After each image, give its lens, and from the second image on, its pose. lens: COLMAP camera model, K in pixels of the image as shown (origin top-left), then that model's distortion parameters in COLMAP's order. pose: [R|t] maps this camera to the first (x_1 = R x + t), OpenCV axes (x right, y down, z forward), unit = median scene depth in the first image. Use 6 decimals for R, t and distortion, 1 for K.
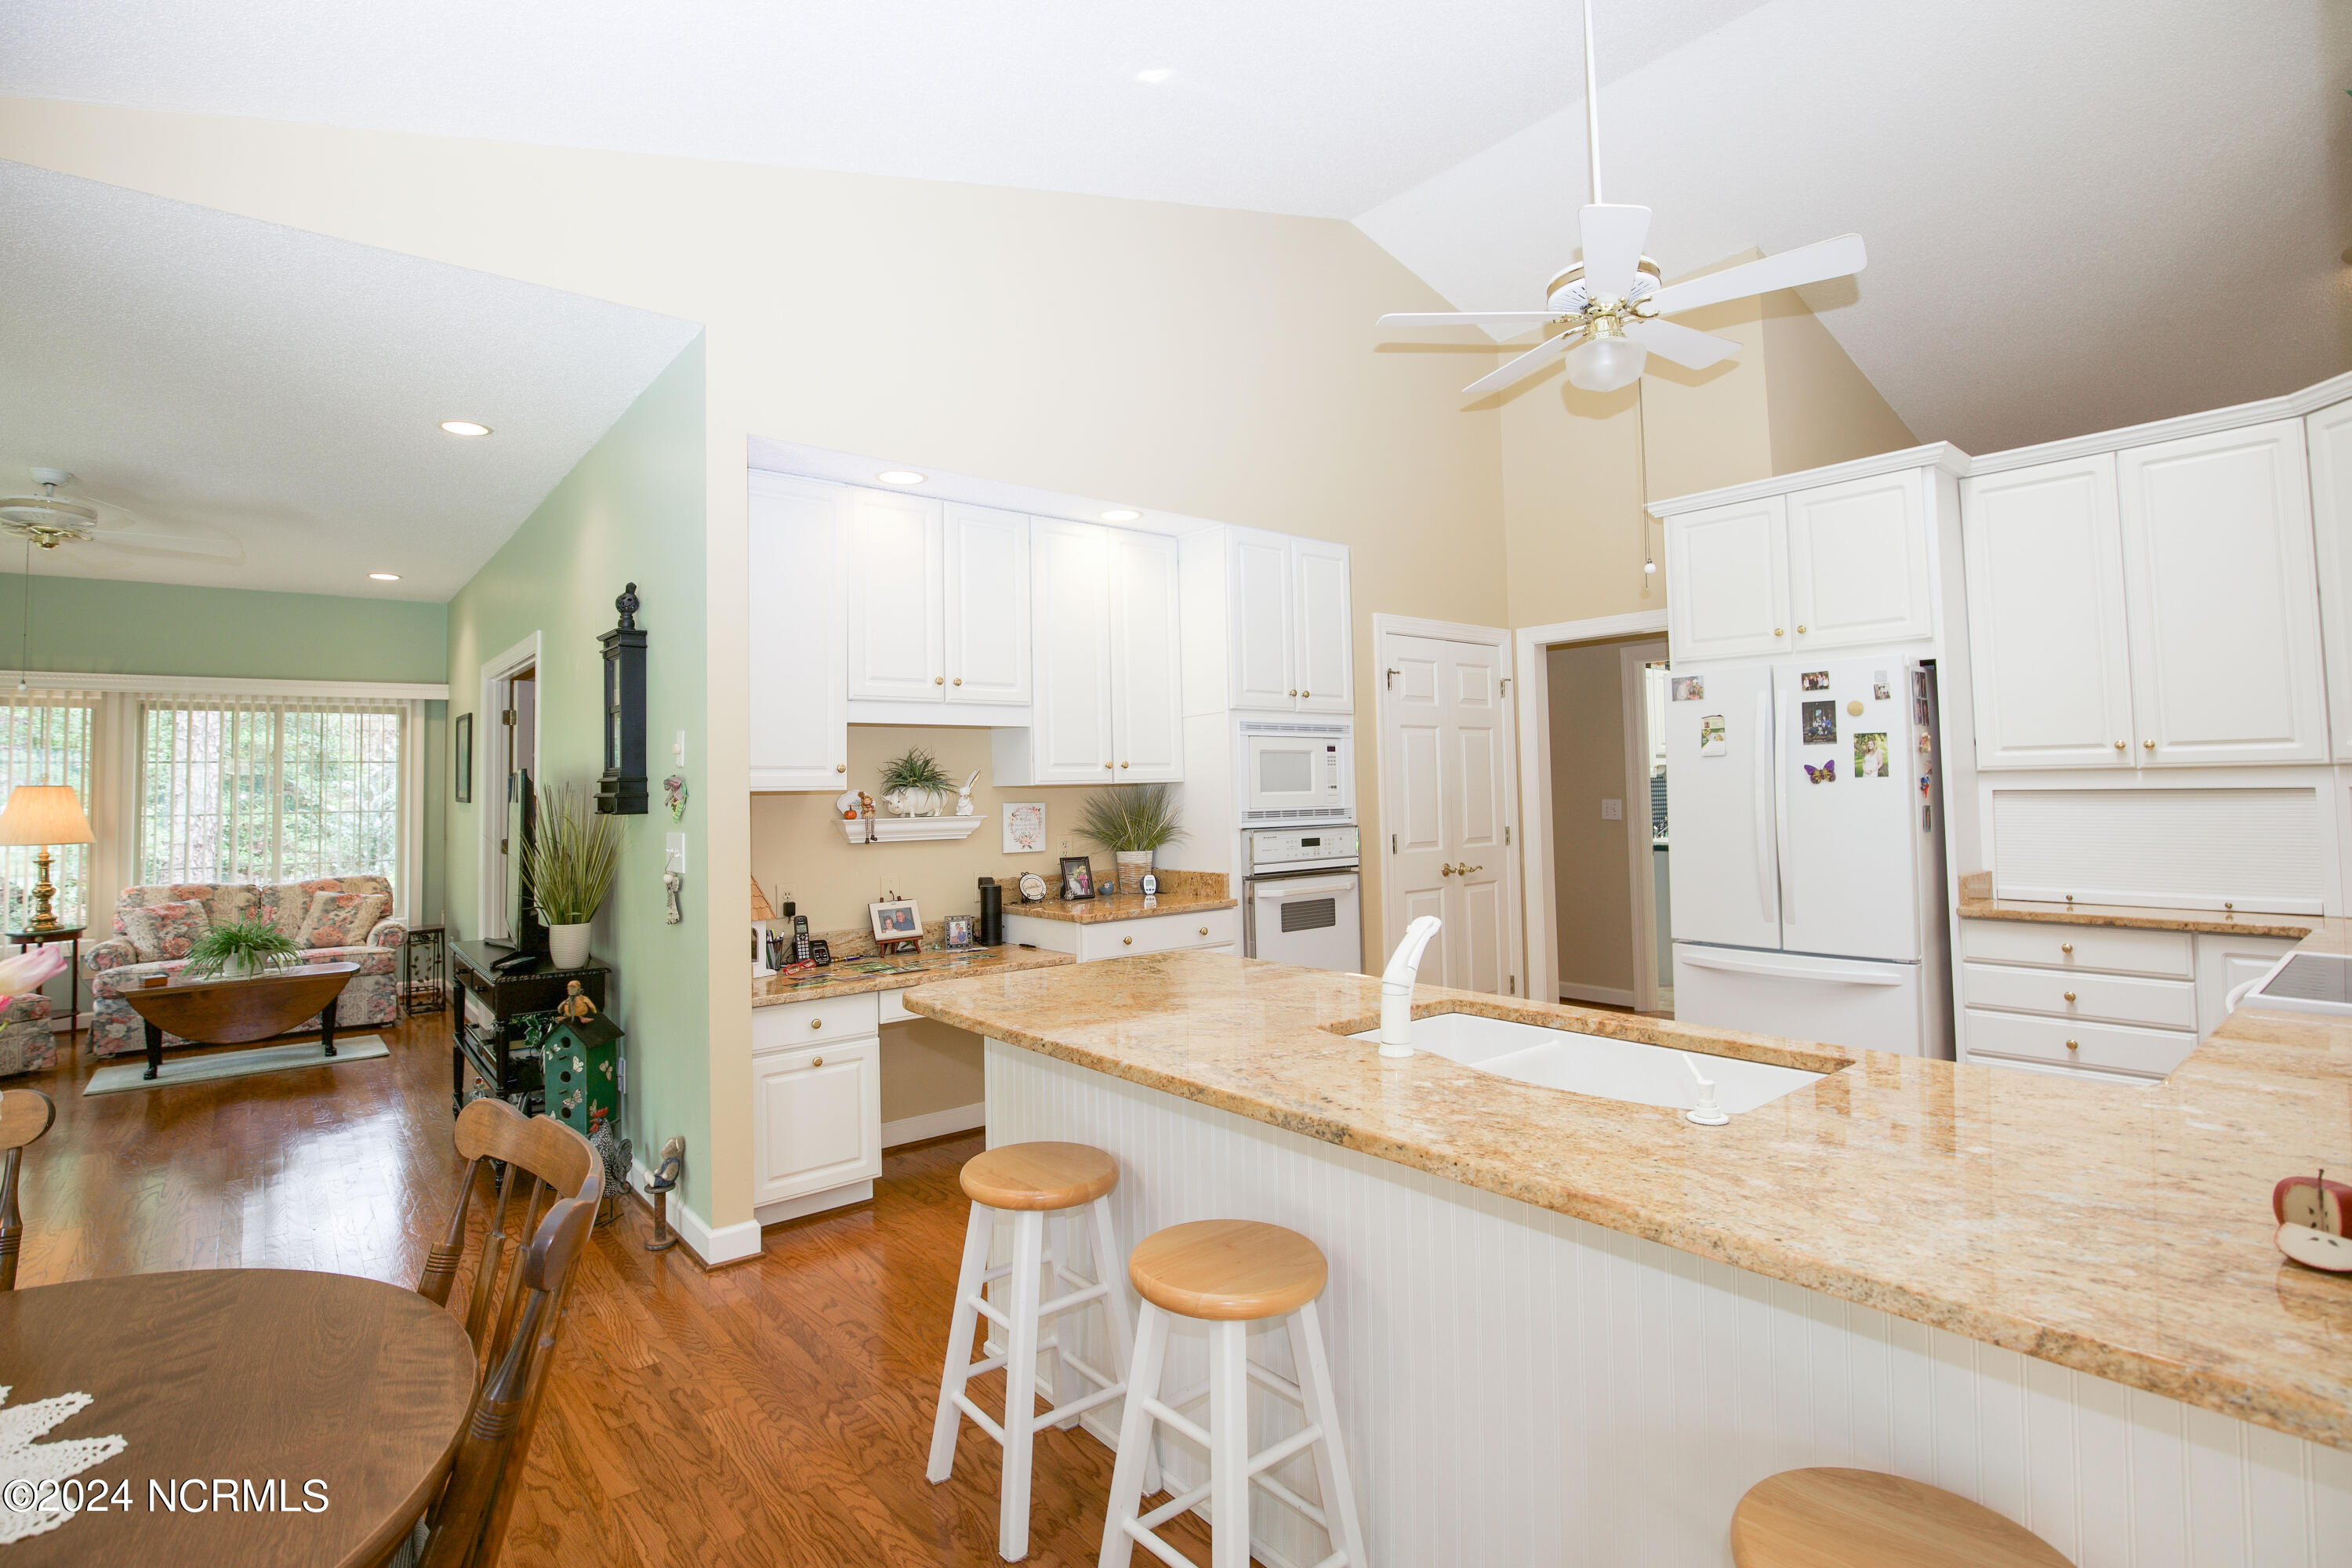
lens RADIAL K [[1127.2, 0, 1149.3], [0, 1127.2, 740.0], [0, 0, 1]] dist [-0.032287, 0.001013]
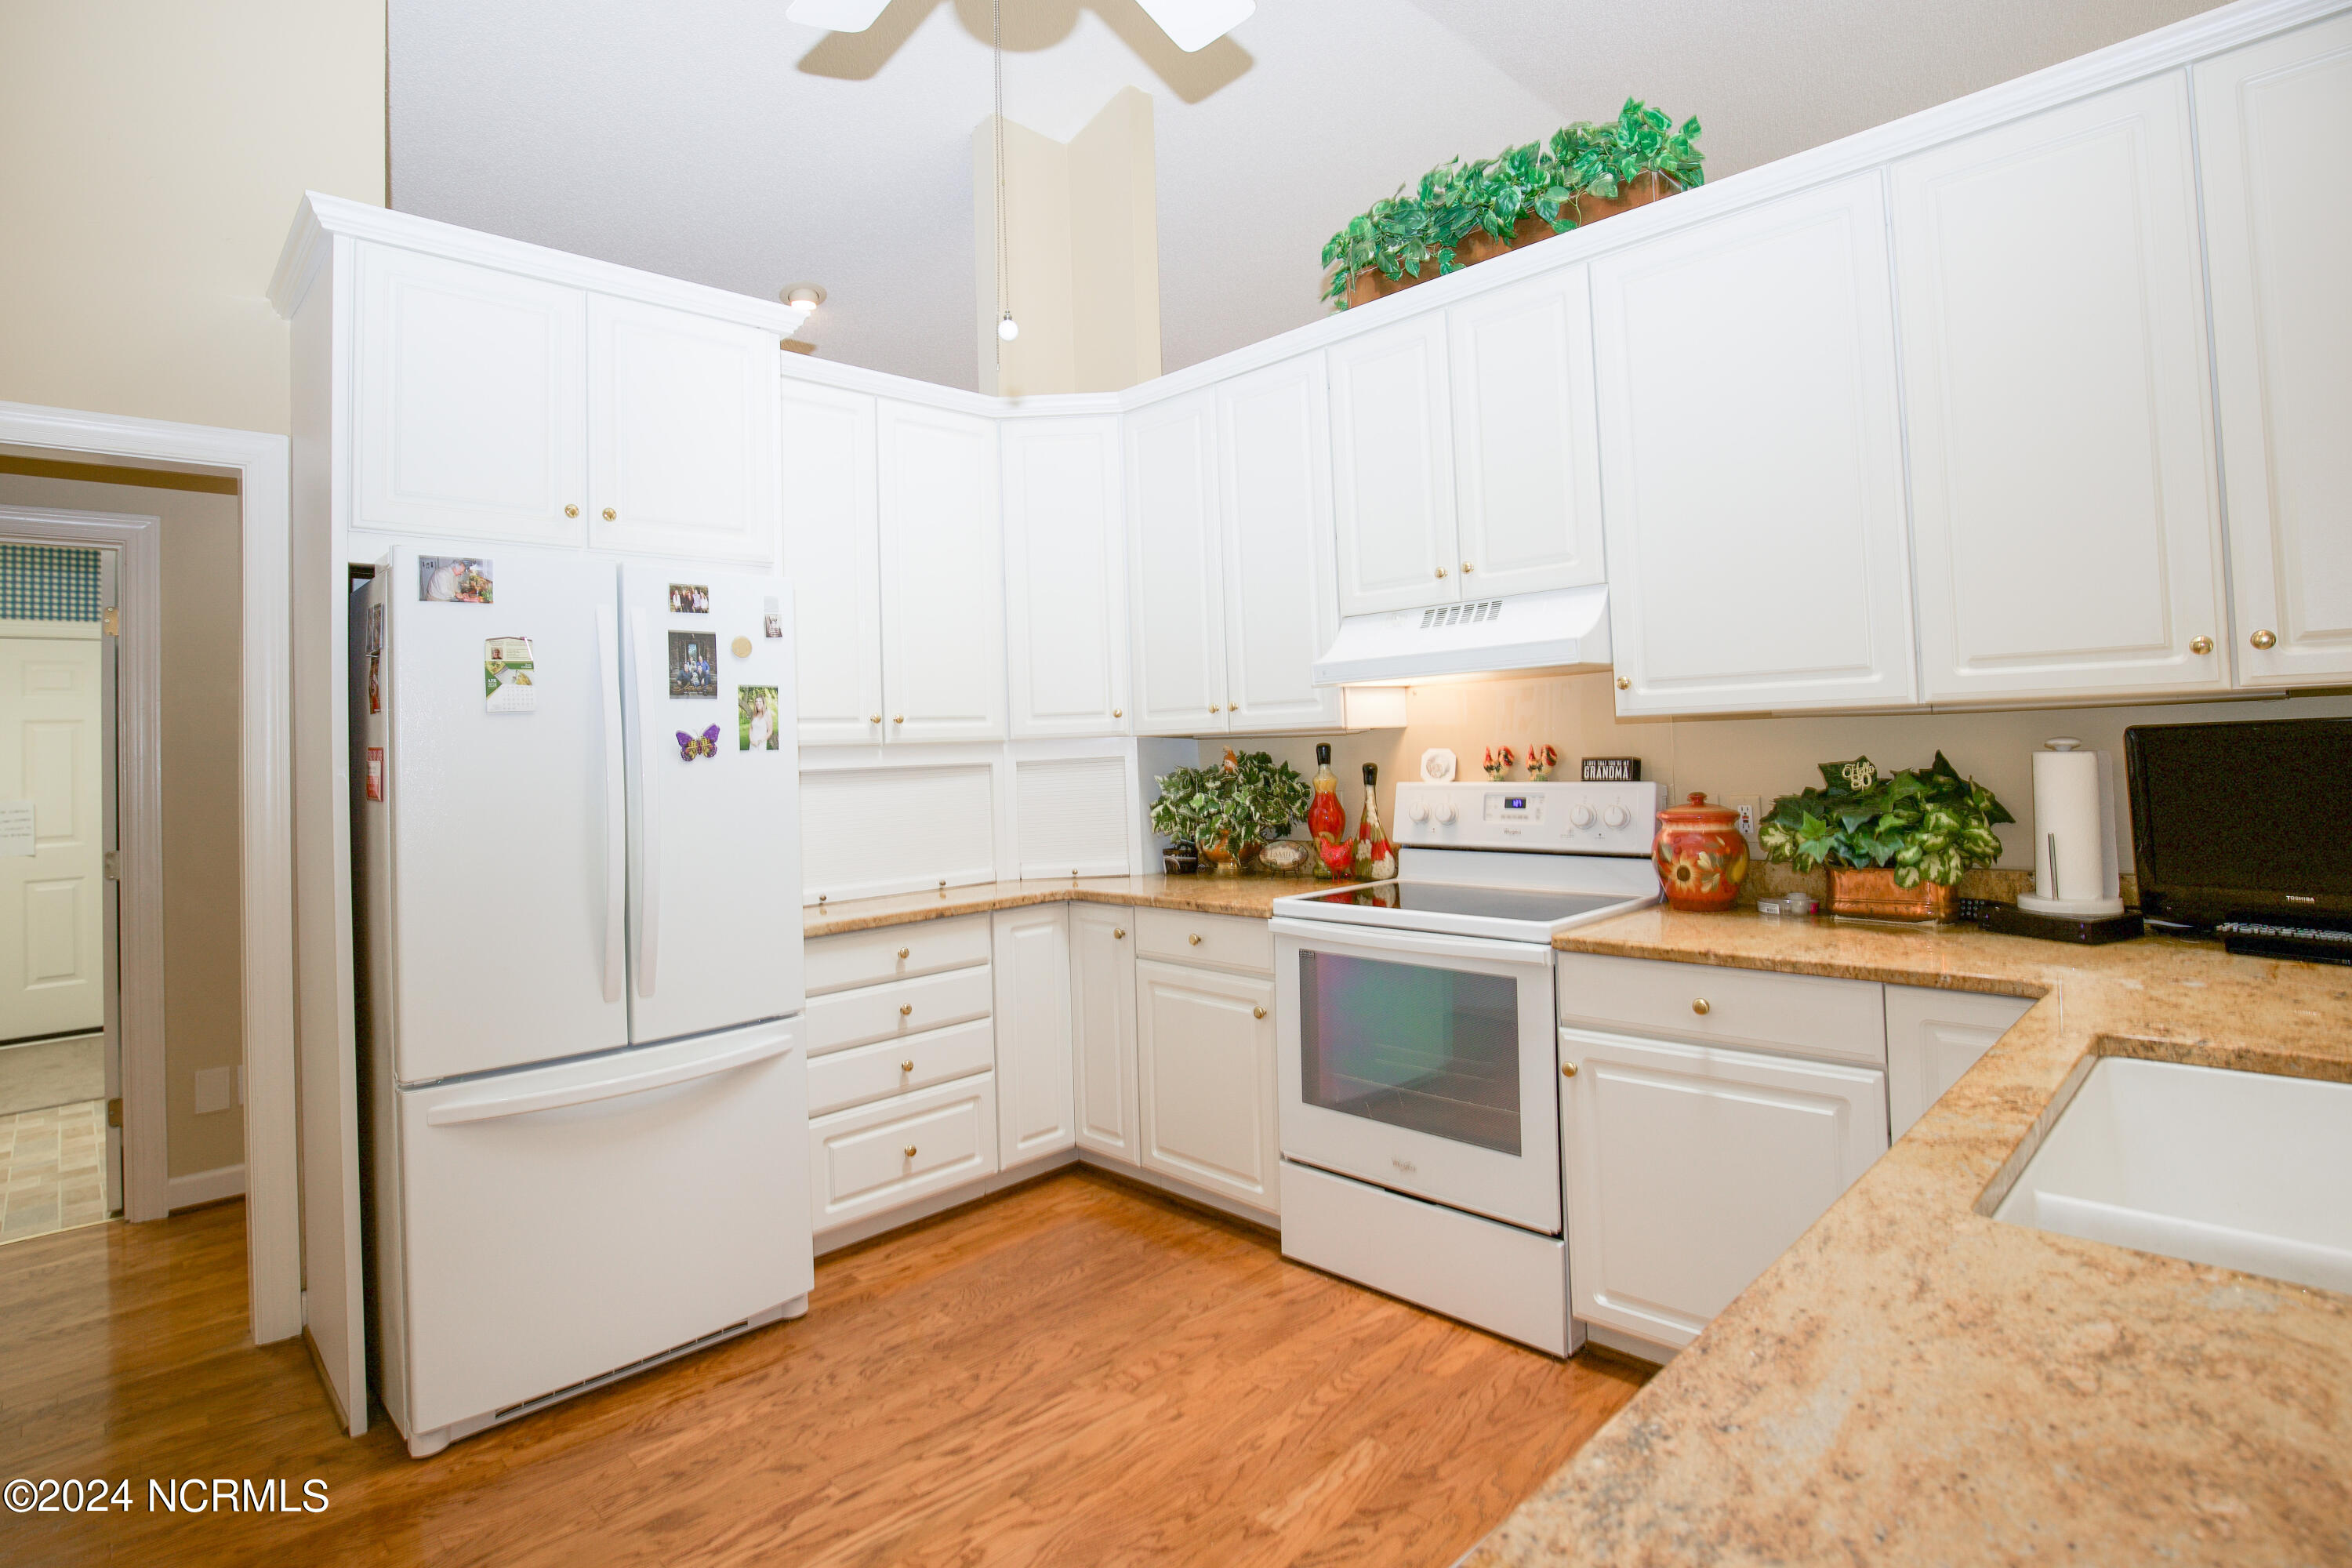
lens RADIAL K [[1156.7, 0, 1166.7], [0, 1156.7, 712.4], [0, 0, 1]] dist [-0.027495, 0.000271]
pose [[-0.086742, 0.049831, 0.994984, -0.067628], [-0.005577, 0.998708, -0.050504, 0.040183], [-0.996215, -0.009930, -0.086353, 0.741308]]
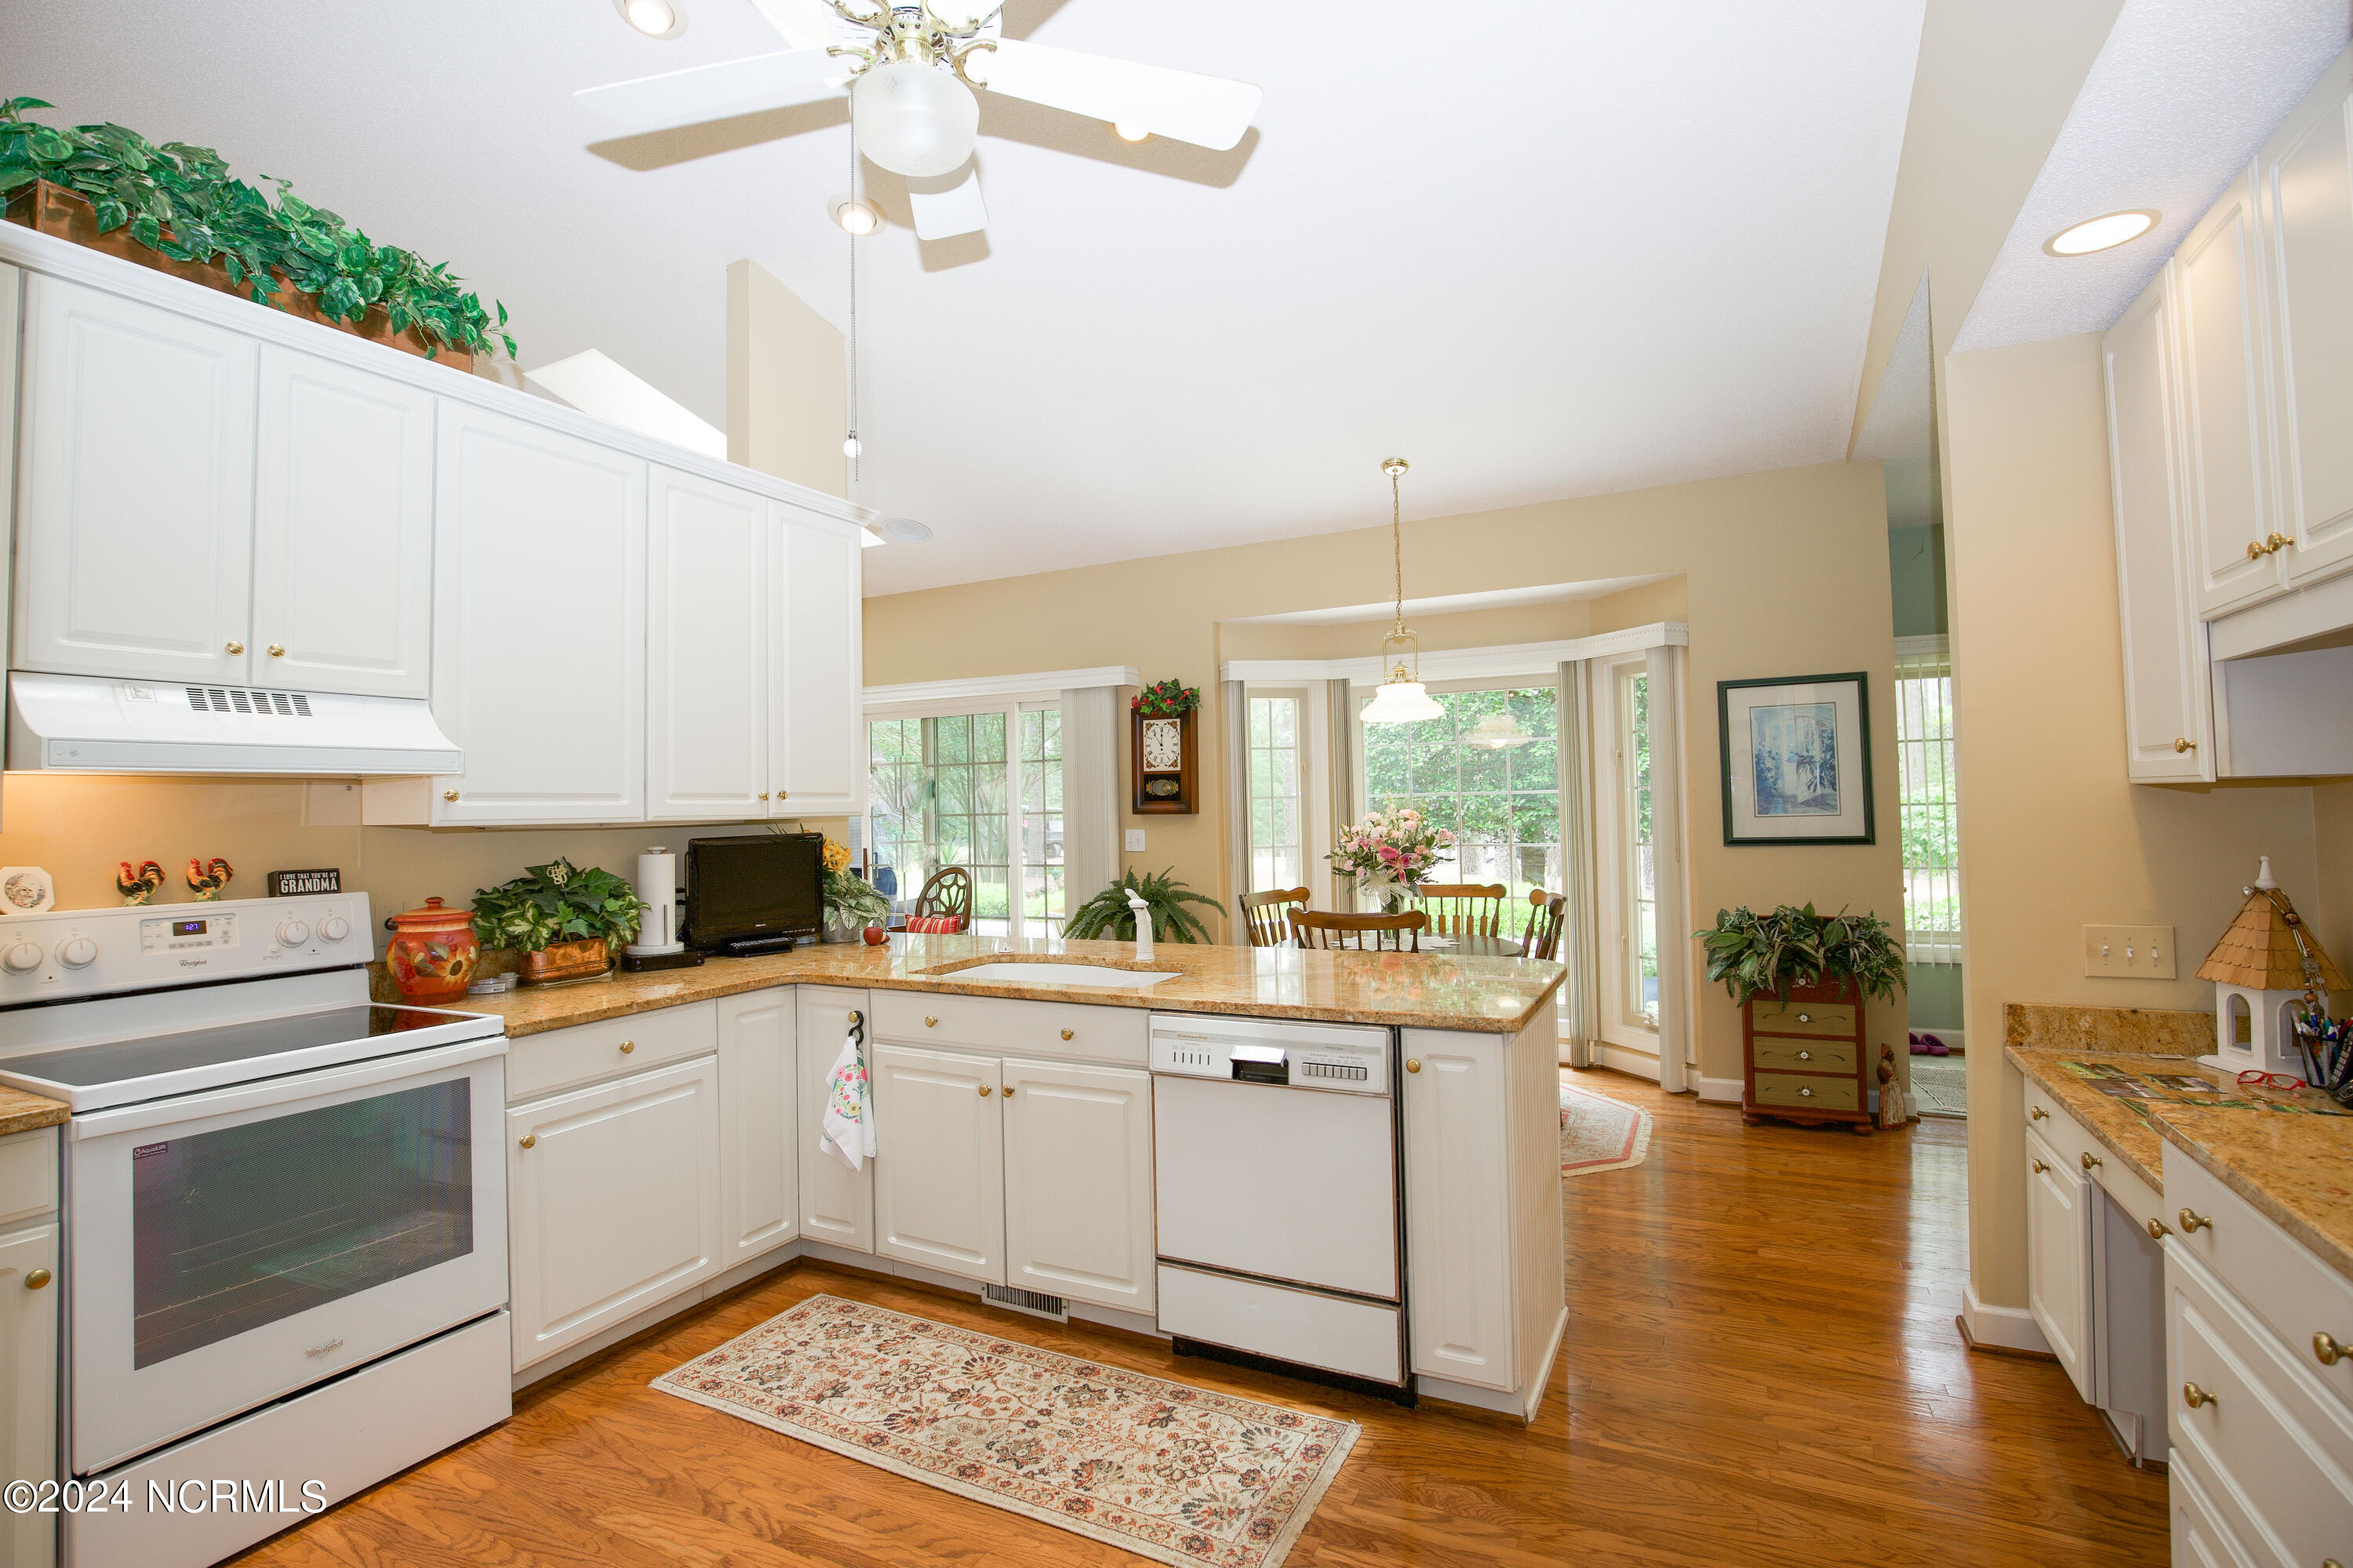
lens RADIAL K [[1119.9, 0, 1149.9], [0, 1119.9, 770.4], [0, 0, 1]] dist [-0.032754, 0.000187]
pose [[-0.916603, 0.023187, -0.399125, 0.410632], [0.054434, 0.996258, -0.067131, 0.043013], [0.396075, -0.083258, -0.914436, 1.196153]]
